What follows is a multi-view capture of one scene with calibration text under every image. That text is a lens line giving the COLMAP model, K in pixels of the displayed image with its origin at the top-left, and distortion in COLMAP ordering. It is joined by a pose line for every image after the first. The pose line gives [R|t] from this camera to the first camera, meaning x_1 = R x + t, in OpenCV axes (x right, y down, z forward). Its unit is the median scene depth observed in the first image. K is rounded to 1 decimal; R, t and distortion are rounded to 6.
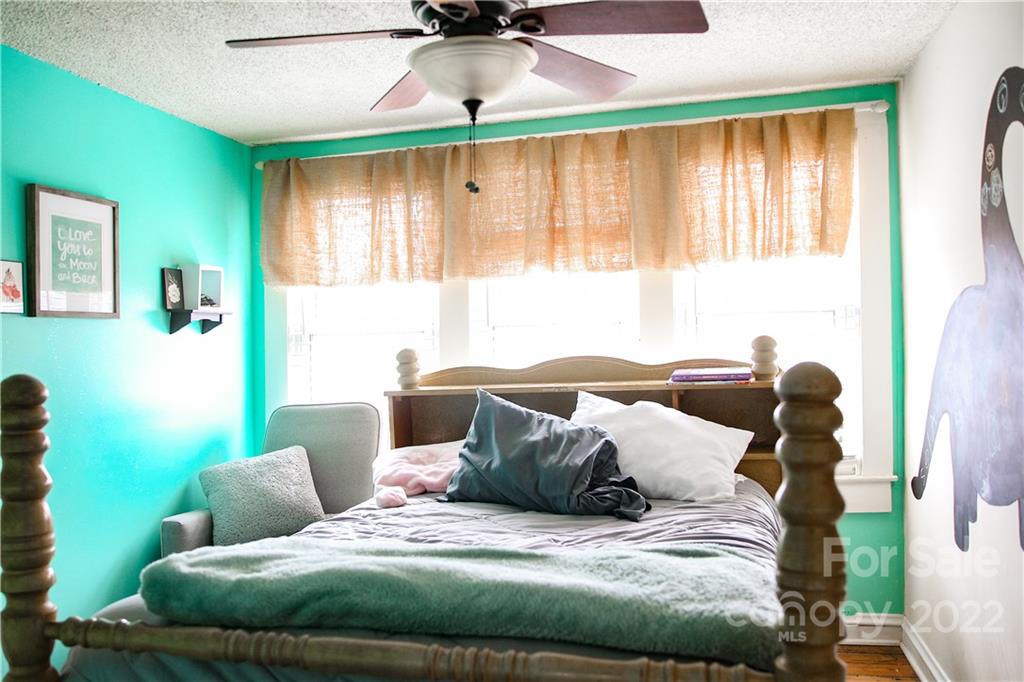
lens RADIAL K [[900.8, 0, 510.1], [0, 900.8, 342.3], [0, 0, 1]] dist [-0.110976, 0.093421]
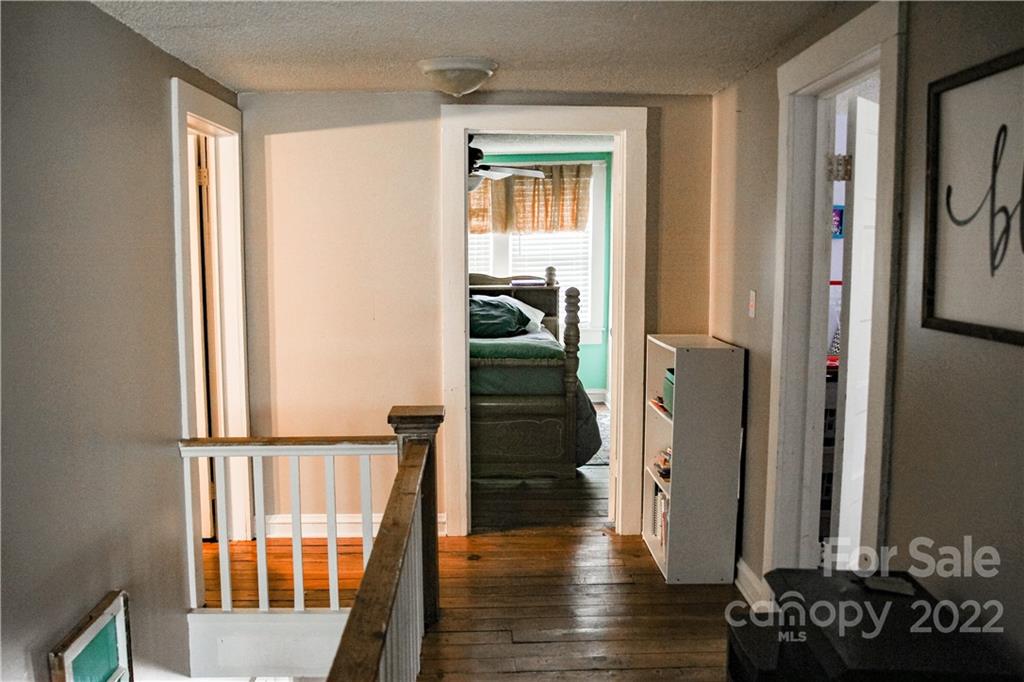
lens RADIAL K [[900.8, 0, 512.1], [0, 900.8, 341.3], [0, 0, 1]] dist [-0.110976, 0.093421]
pose [[0.962791, -0.010308, 0.270051, -0.420951], [-0.023272, 0.992398, 0.120853, -0.089301], [-0.269243, -0.122641, 0.955232, -1.162595]]
